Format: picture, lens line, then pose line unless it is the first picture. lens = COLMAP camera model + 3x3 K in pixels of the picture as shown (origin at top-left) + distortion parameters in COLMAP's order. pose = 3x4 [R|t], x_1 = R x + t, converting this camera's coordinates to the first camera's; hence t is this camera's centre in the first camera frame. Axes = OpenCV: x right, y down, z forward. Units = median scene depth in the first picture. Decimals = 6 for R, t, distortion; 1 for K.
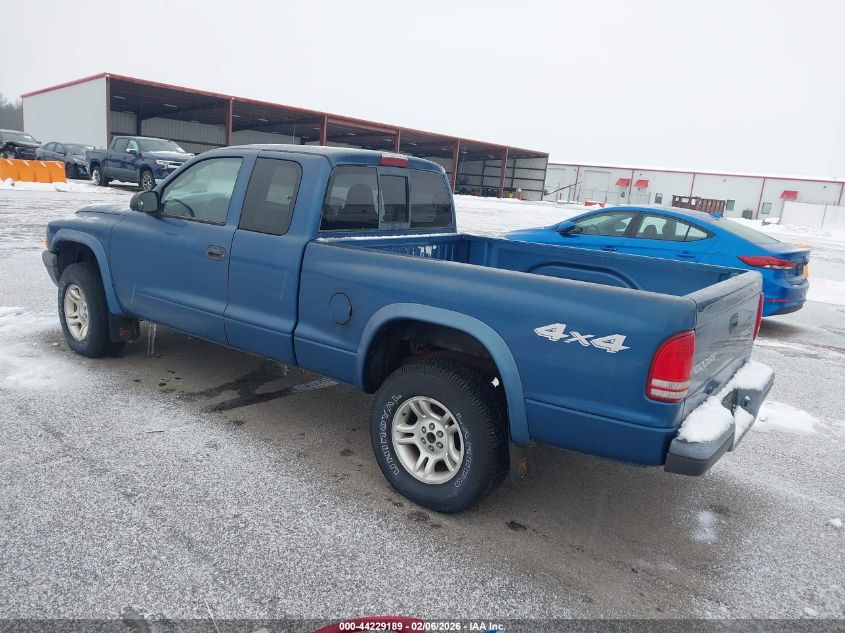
lens RADIAL K [[676.4, 0, 416.7], [0, 676.4, 315.7], [0, 0, 1]] dist [0.002721, 0.002350]
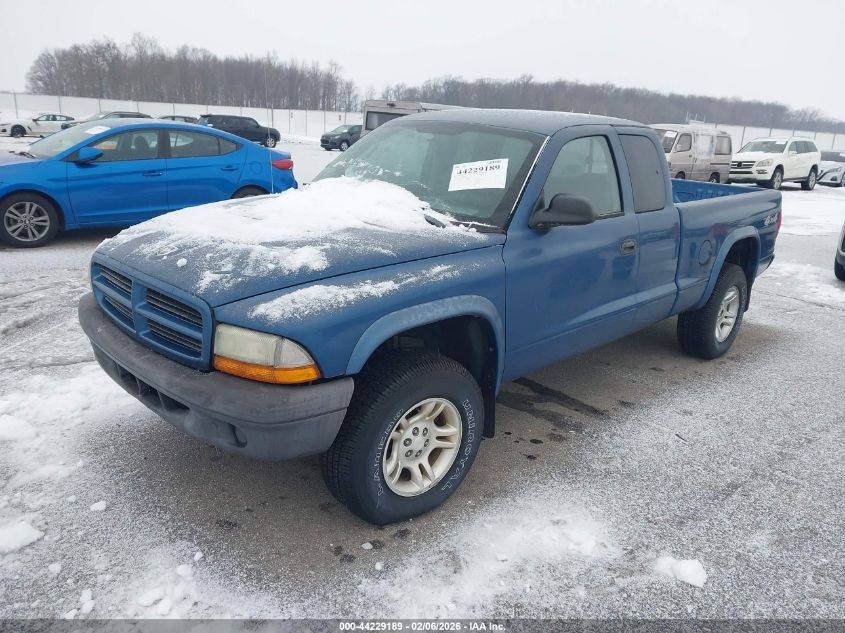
lens RADIAL K [[676.4, 0, 416.7], [0, 676.4, 315.7], [0, 0, 1]] dist [0.002721, 0.002350]
pose [[0.126193, -0.348760, 0.928677, -1.142340], [0.158579, 0.931215, 0.328165, -0.330452], [-0.979249, 0.105856, 0.172819, 1.063756]]
